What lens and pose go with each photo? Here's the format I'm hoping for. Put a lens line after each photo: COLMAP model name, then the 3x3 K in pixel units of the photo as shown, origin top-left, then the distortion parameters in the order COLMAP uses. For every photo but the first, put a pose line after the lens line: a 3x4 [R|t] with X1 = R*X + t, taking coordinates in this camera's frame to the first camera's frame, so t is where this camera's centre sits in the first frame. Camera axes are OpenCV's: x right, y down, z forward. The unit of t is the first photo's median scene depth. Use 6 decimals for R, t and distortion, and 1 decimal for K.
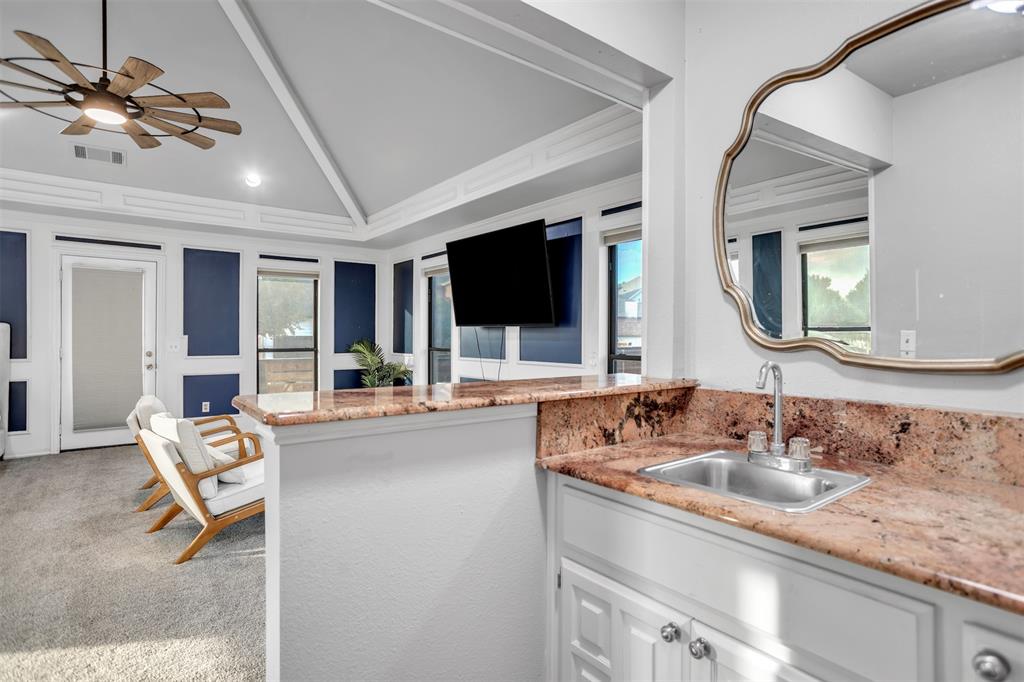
lens RADIAL K [[524.1, 0, 514.5], [0, 524.1, 335.3], [0, 0, 1]] dist [-0.004061, 0.000800]
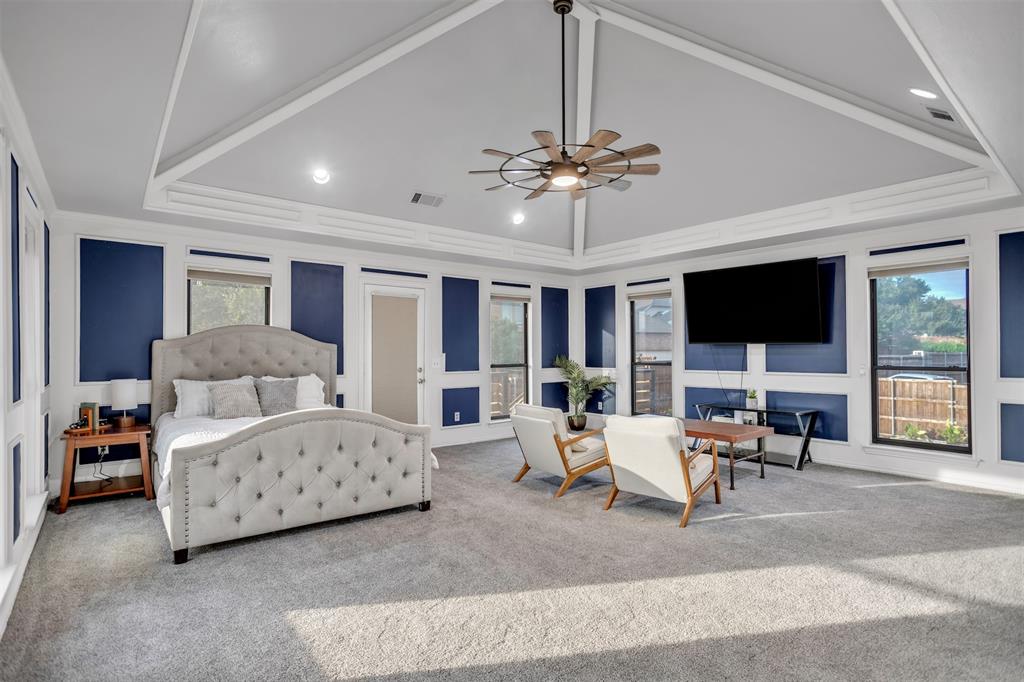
lens RADIAL K [[524.1, 0, 512.3], [0, 524.1, 348.1], [0, 0, 1]] dist [-0.004061, 0.000800]
pose [[0.998404, -0.006618, 0.056094, -0.533637], [0.006837, 0.999970, -0.003708, -0.005909], [-0.056067, 0.004086, 0.998419, -0.138881]]
